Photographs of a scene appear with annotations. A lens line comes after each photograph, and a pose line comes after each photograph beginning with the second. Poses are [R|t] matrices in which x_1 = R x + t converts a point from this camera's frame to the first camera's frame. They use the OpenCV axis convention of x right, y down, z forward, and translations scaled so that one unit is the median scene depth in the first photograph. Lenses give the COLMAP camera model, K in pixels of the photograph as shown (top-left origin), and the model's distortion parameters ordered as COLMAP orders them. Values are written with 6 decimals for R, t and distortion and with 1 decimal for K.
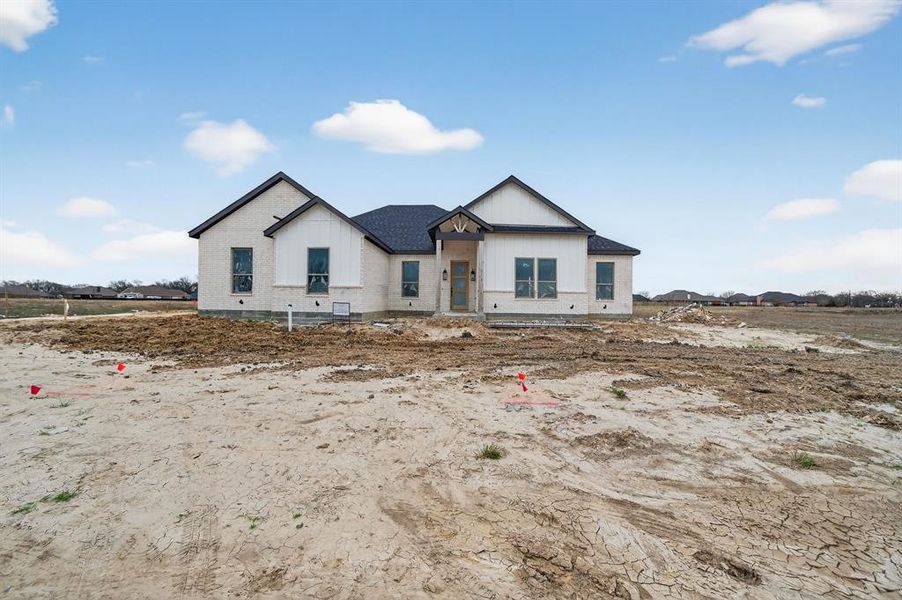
lens RADIAL K [[362.3, 0, 445.5], [0, 362.3, 301.7], [0, 0, 1]] dist [-0.001097, 0.000090]
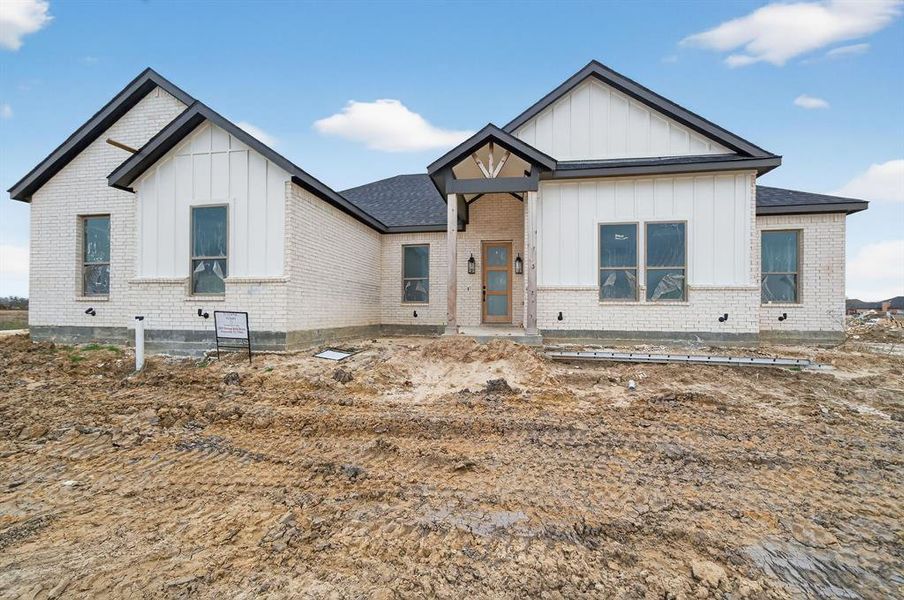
lens RADIAL K [[363.0, 0, 452.9], [0, 363.0, 313.1], [0, 0, 1]] dist [0.000425, -0.000142]
pose [[0.991913, -0.006170, -0.126767, 0.049883], [0.006445, 0.999978, 0.001759, 0.004775], [0.126753, -0.002562, 0.991931, 0.461208]]
